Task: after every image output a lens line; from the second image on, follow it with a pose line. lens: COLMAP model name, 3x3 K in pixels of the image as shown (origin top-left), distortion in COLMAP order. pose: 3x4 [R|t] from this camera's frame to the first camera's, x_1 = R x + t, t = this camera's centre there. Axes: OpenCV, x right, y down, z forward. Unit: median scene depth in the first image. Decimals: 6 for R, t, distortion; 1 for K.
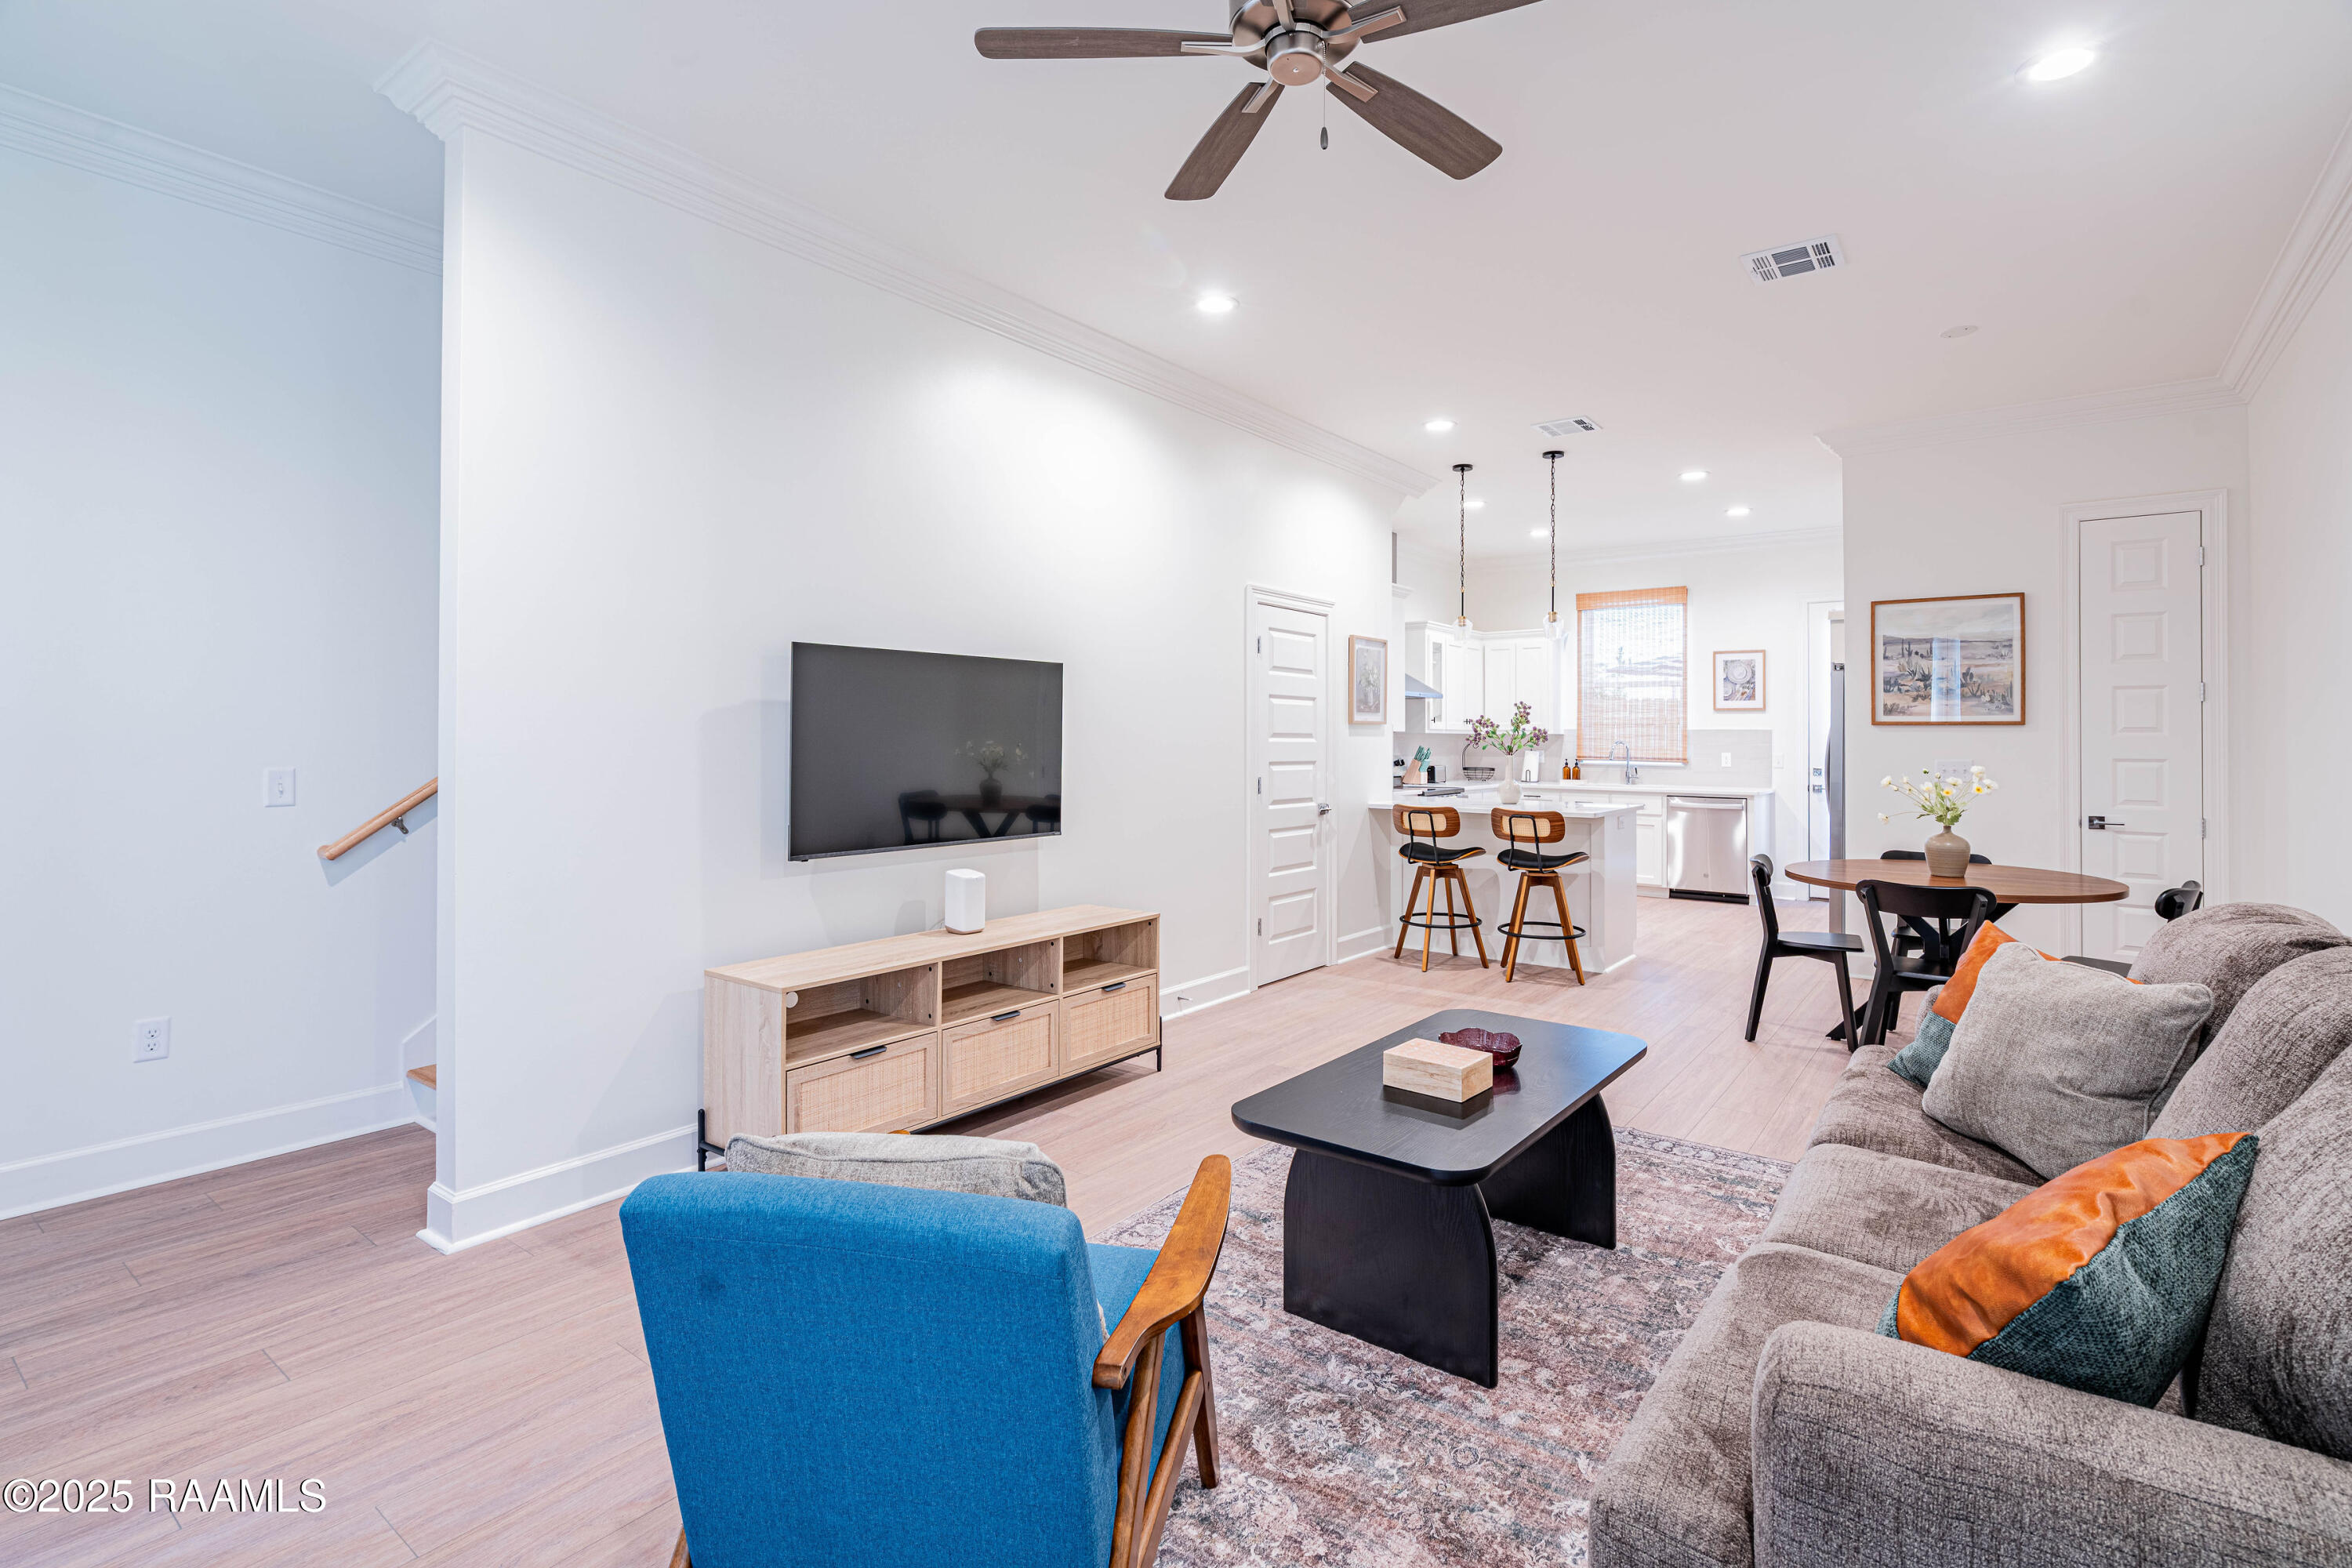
lens RADIAL K [[1091.7, 0, 1218.2], [0, 1091.7, 735.2], [0, 0, 1]] dist [0.008767, 0.001033]
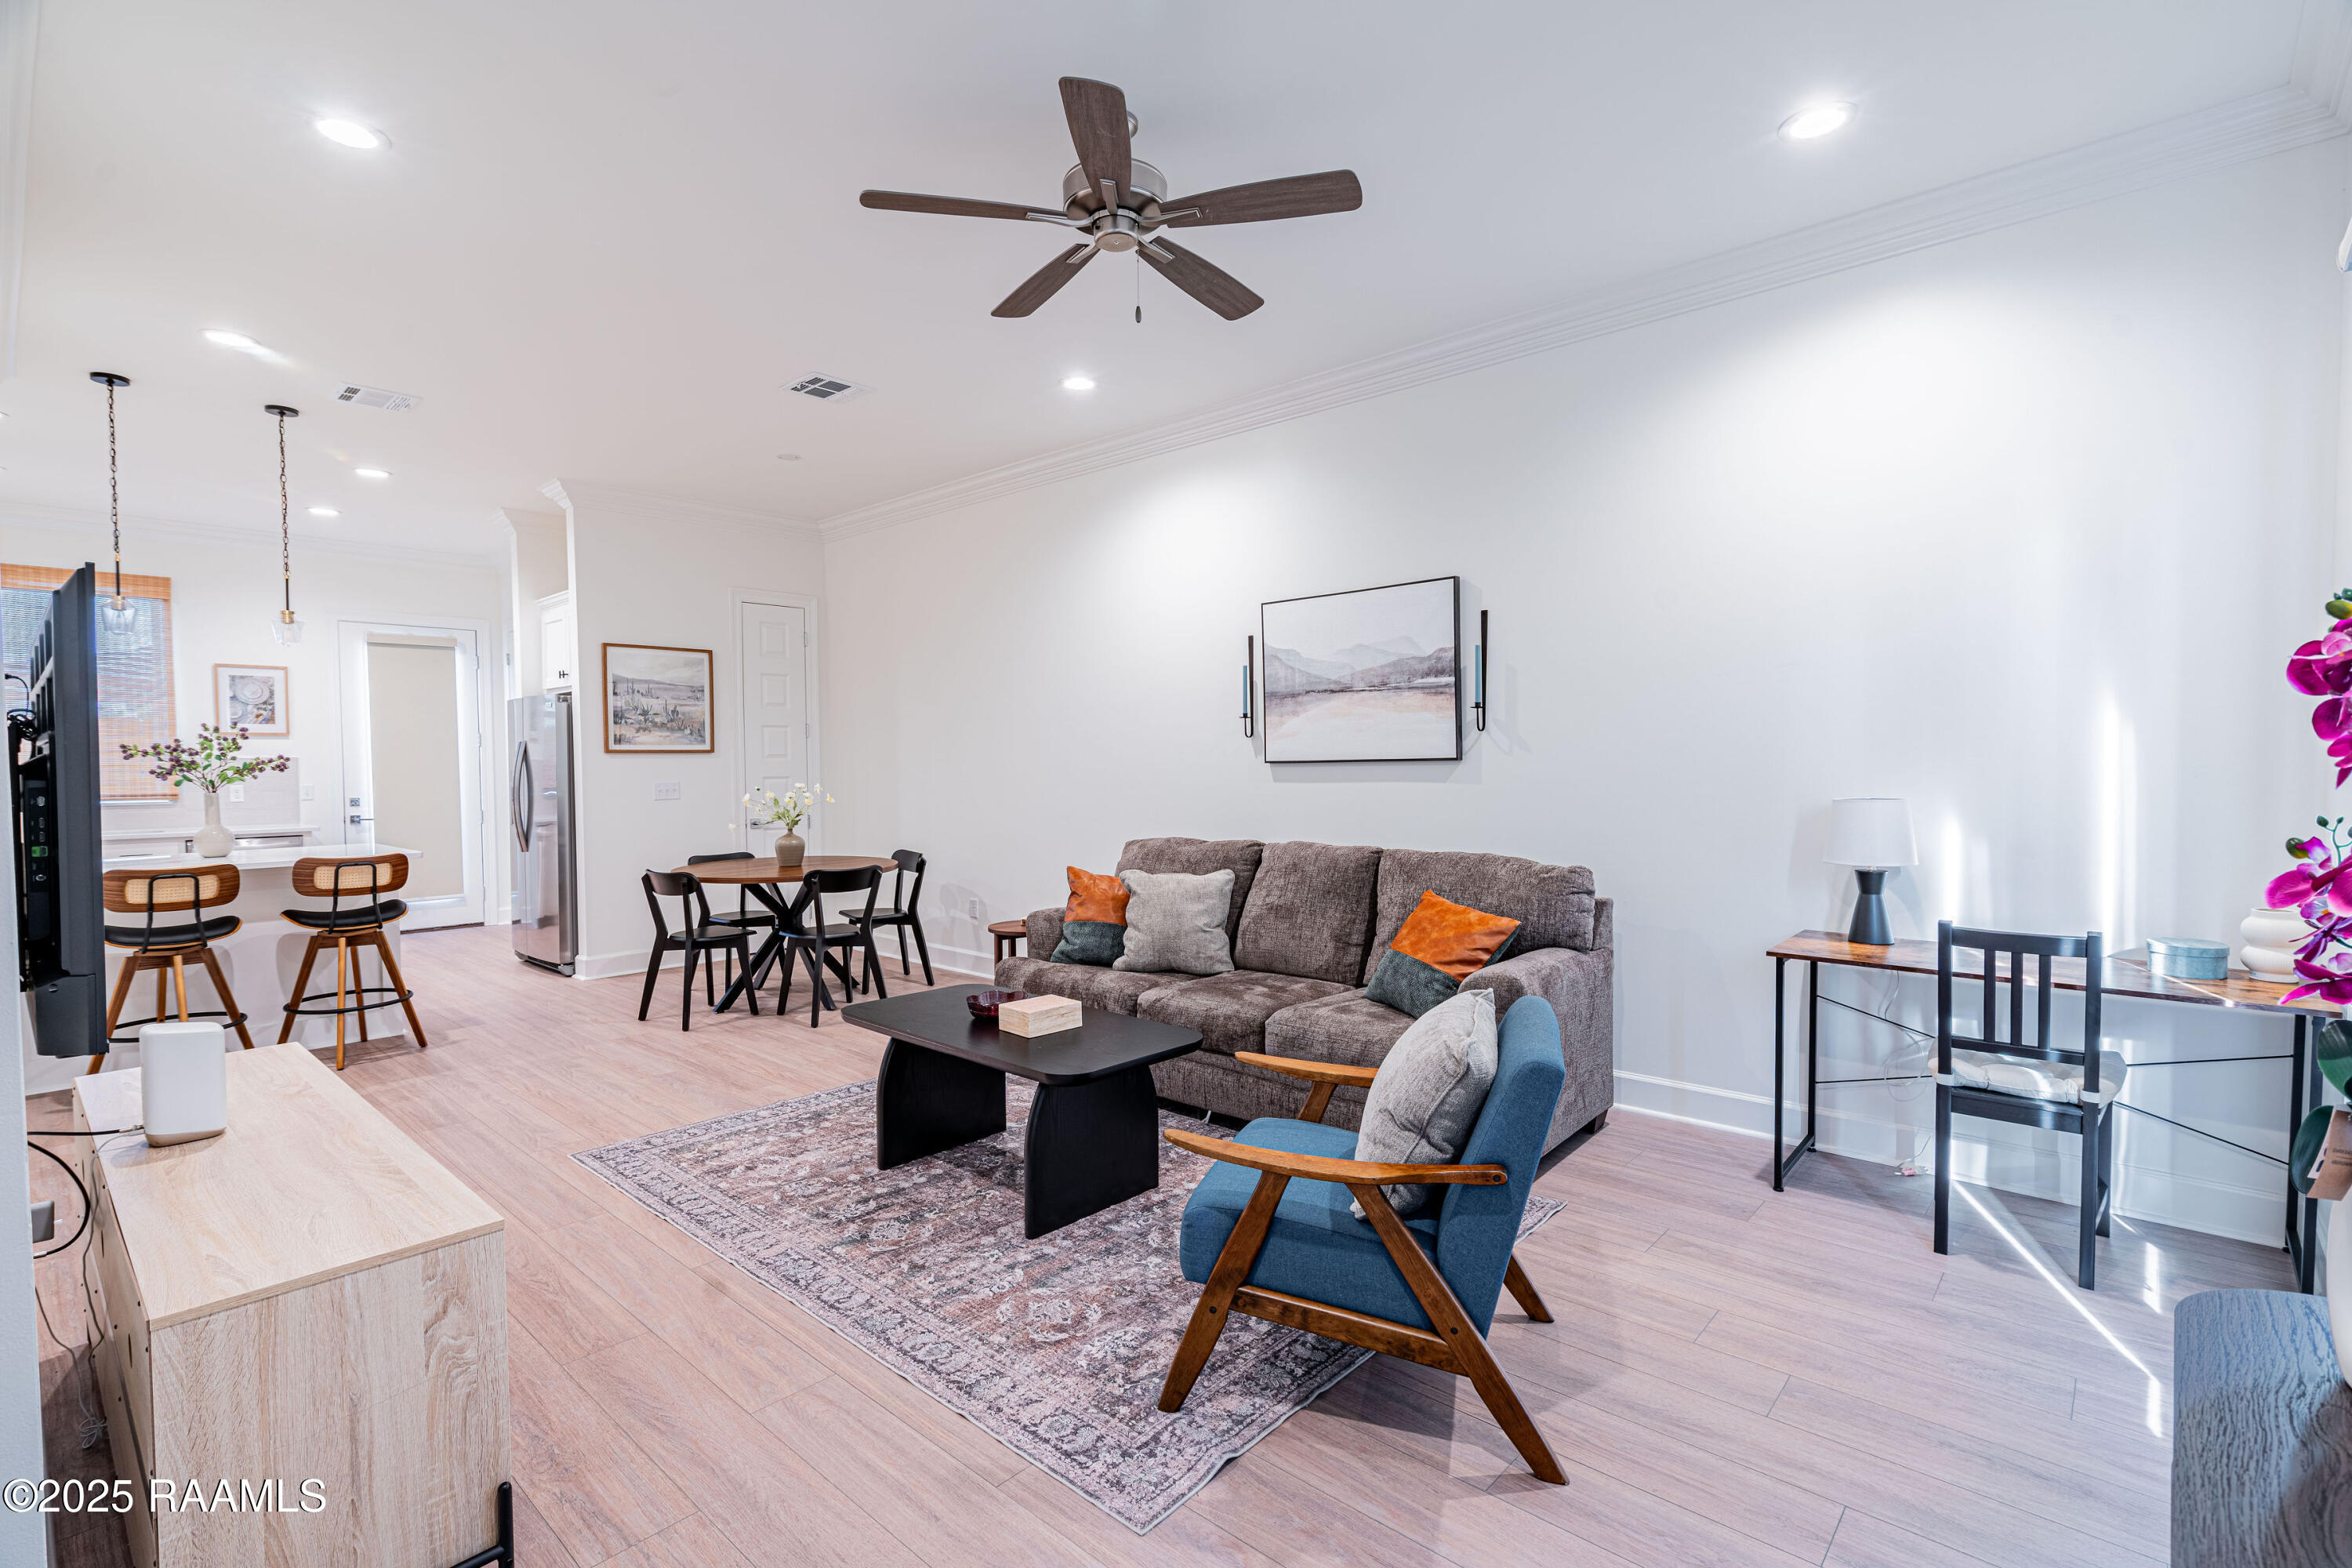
lens RADIAL K [[1091.7, 0, 1172.1], [0, 1091.7, 785.3], [0, 0, 1]] dist [0.008767, 0.001033]
pose [[0.117345, -0.028758, 0.992675, -0.469584], [0.009095, 0.999570, 0.027882, -0.001872], [-0.993050, 0.005757, 0.117556, 0.300935]]
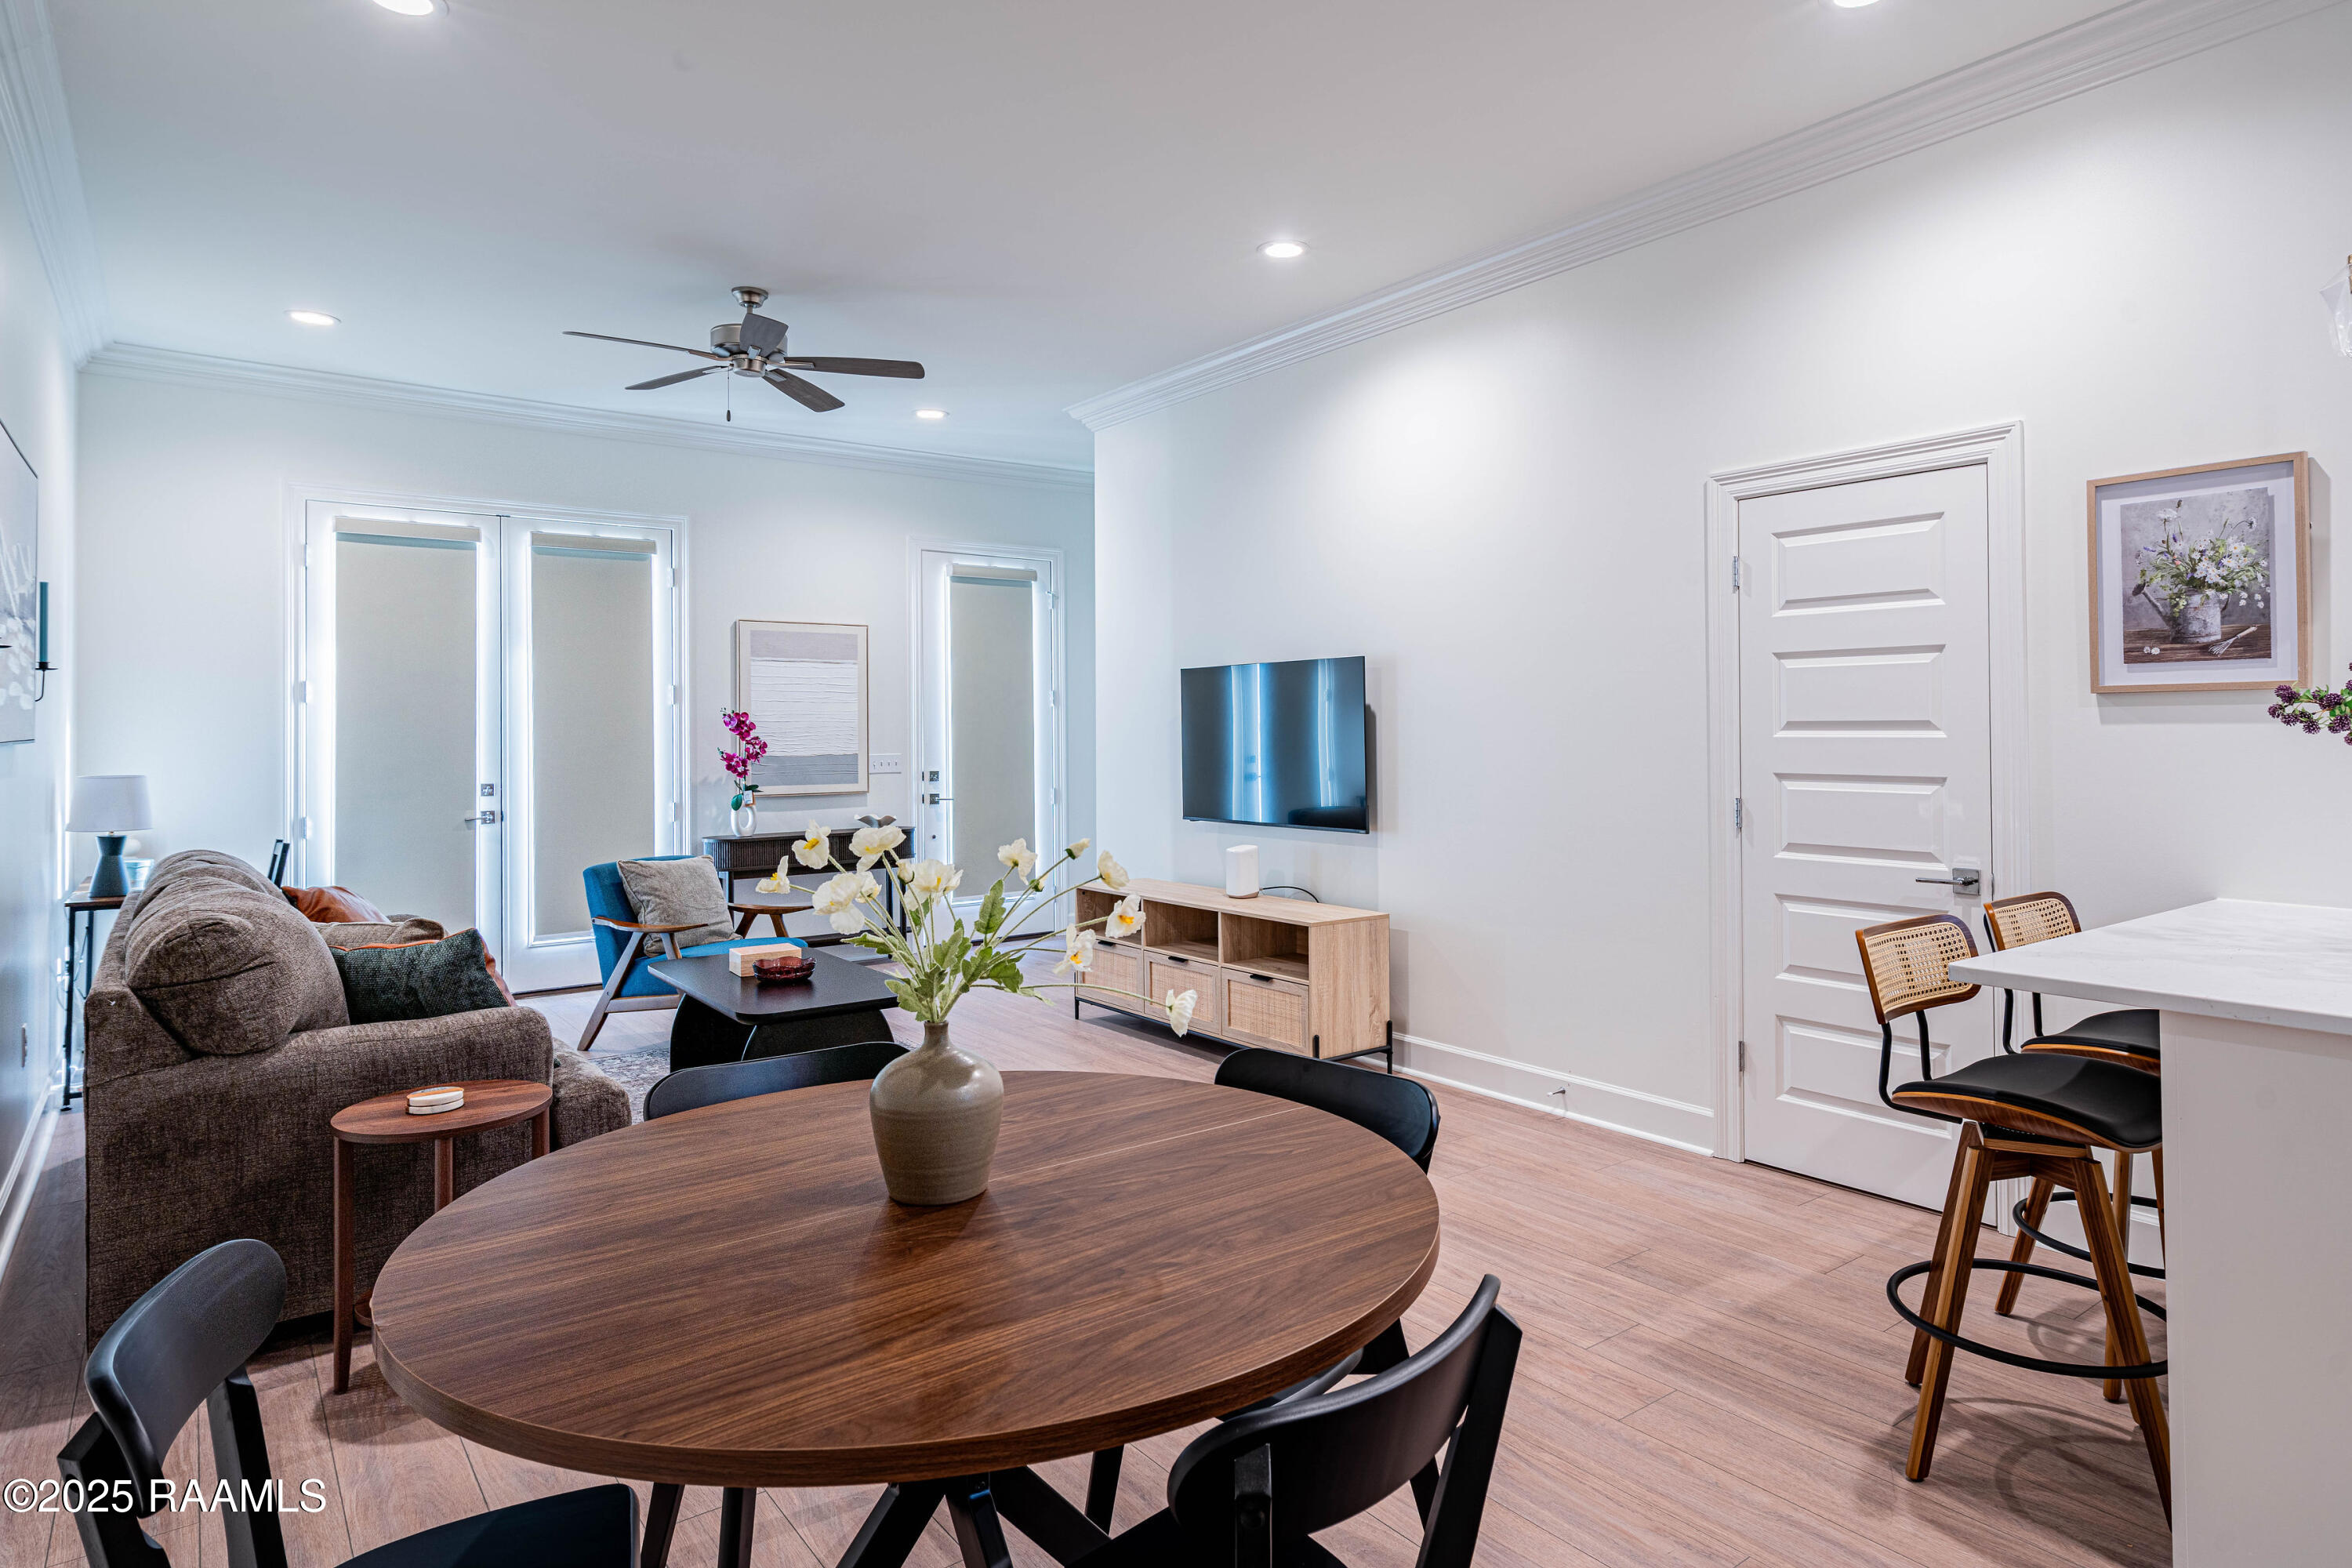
lens RADIAL K [[1319.7, 0, 1200.8], [0, 1319.7, 734.8], [0, 0, 1]] dist [-0.003552, 0.005273]
pose [[-0.278920, -0.003442, -0.960308, 0.782285], [0.004488, 0.999978, -0.004887, 0.006378], [0.960304, -0.005673, -0.278899, 0.912044]]
